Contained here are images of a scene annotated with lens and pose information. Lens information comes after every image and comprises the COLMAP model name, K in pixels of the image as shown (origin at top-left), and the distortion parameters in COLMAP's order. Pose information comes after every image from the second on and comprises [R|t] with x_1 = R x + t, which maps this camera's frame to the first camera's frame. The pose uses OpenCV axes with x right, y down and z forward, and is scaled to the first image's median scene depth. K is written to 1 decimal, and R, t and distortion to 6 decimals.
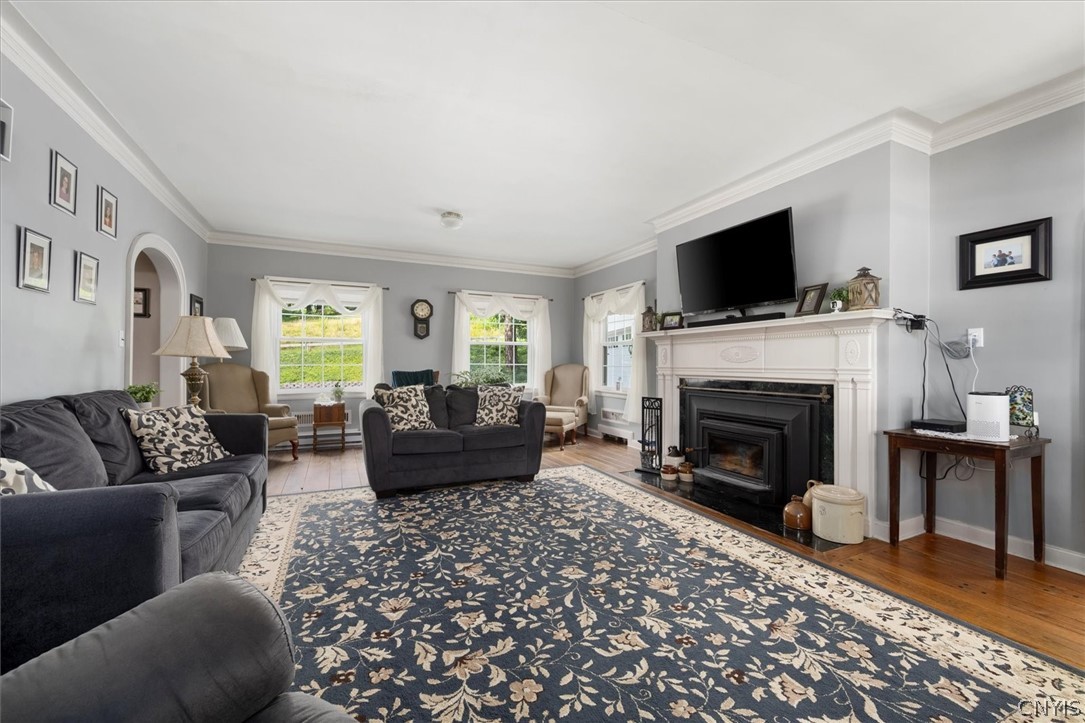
lens RADIAL K [[428.1, 0, 545.3], [0, 428.1, 361.4], [0, 0, 1]] dist [0.002118, 0.000234]
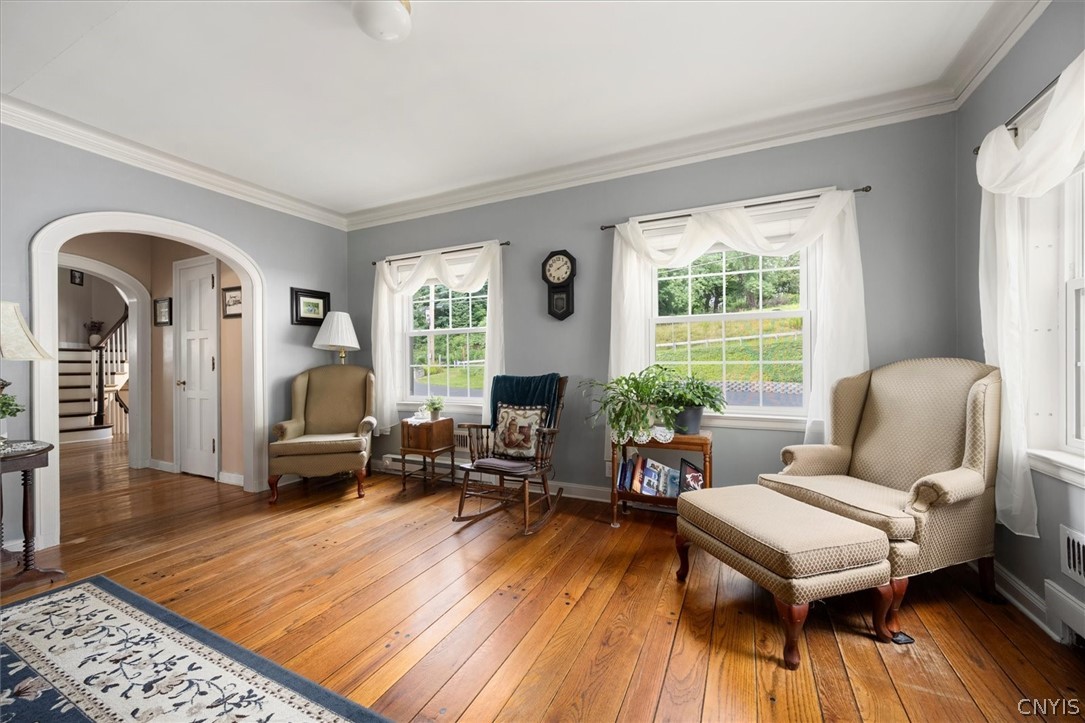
lens RADIAL K [[428.1, 0, 536.7], [0, 428.1, 360.6], [0, 0, 1]] dist [0.002118, 0.000234]
pose [[0.633916, -0.016431, -0.773228, 0.136214], [0.017892, 0.999818, -0.006578, 0.006225], [0.773195, -0.009665, 0.634094, 0.611894]]
